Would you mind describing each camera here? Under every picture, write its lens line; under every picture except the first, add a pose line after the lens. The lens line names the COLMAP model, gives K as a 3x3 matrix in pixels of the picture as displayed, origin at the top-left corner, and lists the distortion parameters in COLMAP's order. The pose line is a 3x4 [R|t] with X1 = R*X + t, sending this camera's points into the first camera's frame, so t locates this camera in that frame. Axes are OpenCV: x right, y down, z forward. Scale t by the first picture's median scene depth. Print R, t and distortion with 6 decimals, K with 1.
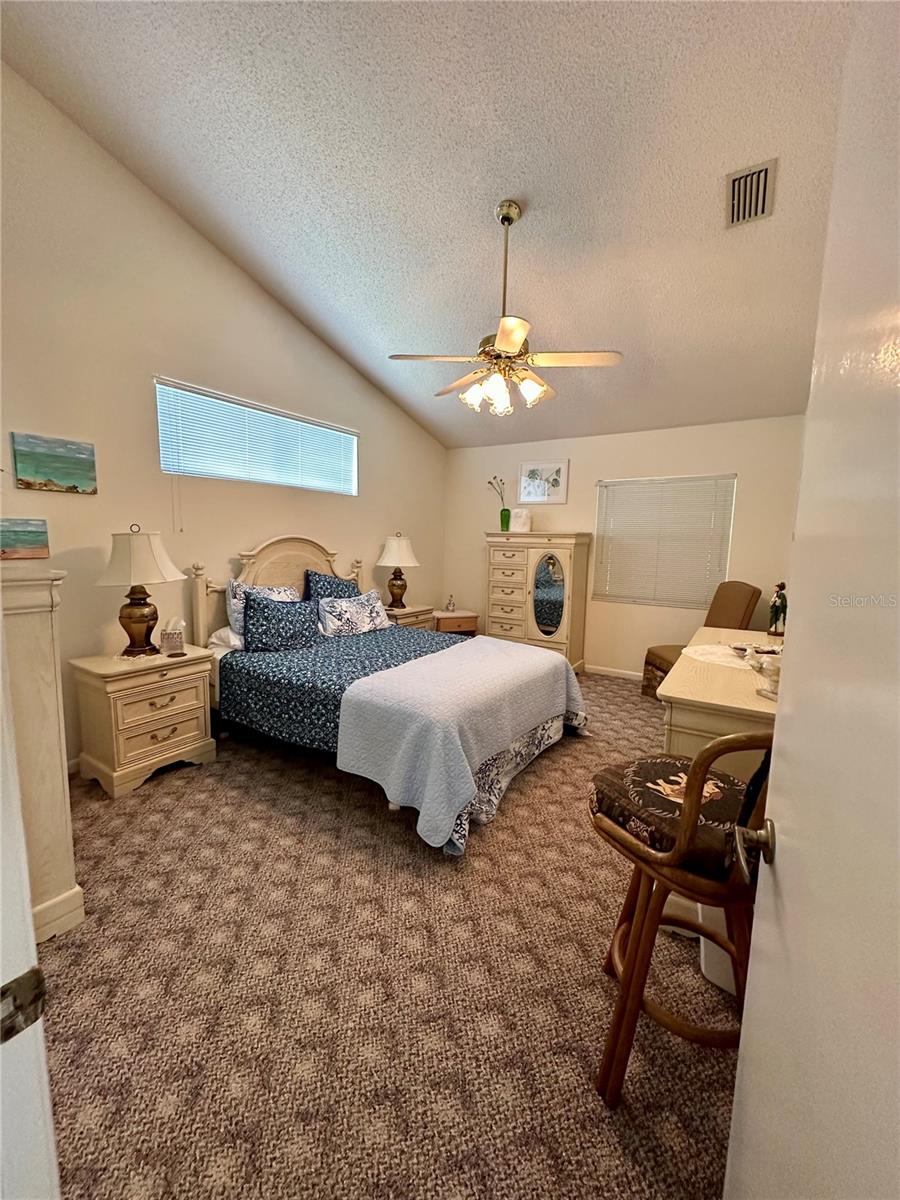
lens RADIAL K [[483.8, 0, 460.0], [0, 483.8, 594.7], [0, 0, 1]] dist [-0.002564, 0.000616]
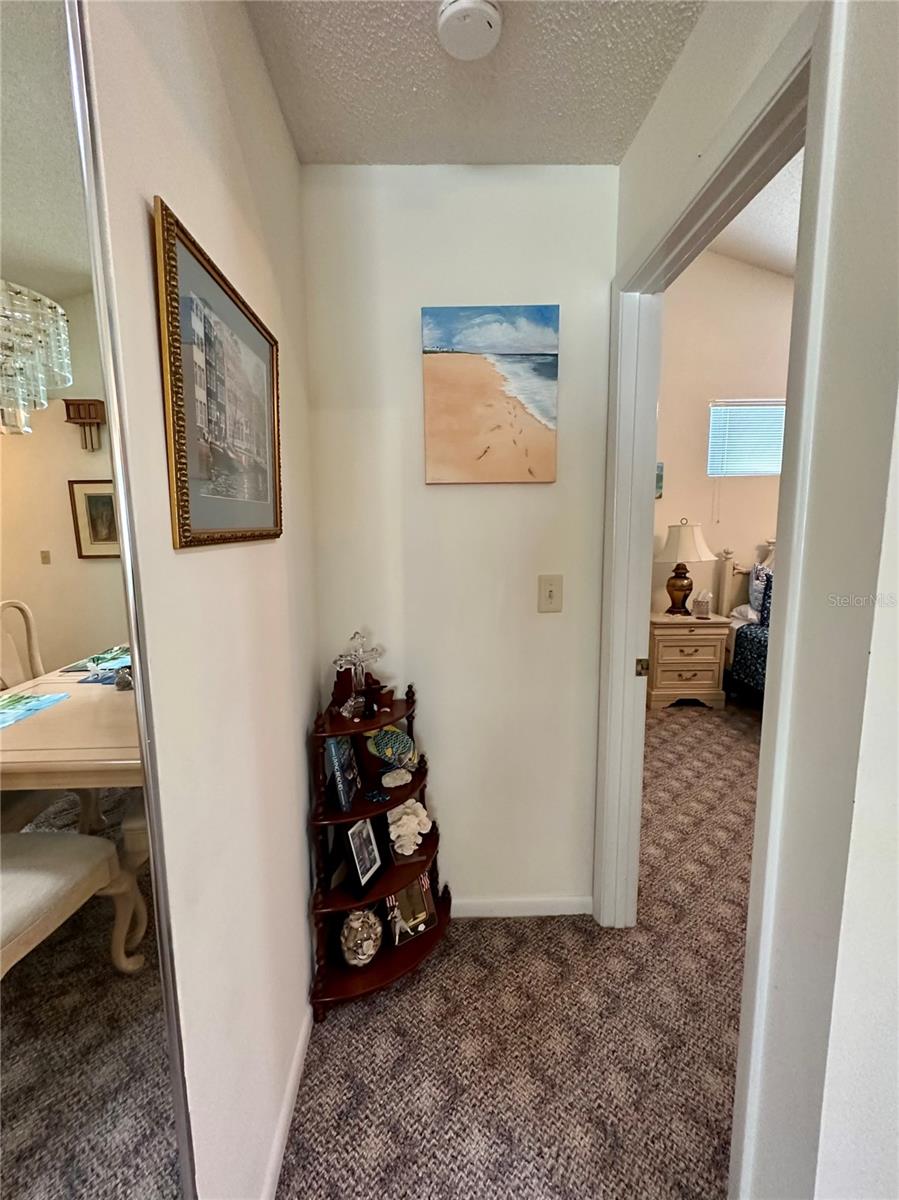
lens RADIAL K [[483.8, 0, 458.6], [0, 483.8, 594.4], [0, 0, 1]] dist [-0.002564, 0.000616]
pose [[0.528054, 0.095607, -0.843812, 0.148156], [-0.080399, 0.994807, 0.062402, 0.031193], [0.845397, 0.034890, 0.532998, -0.235379]]
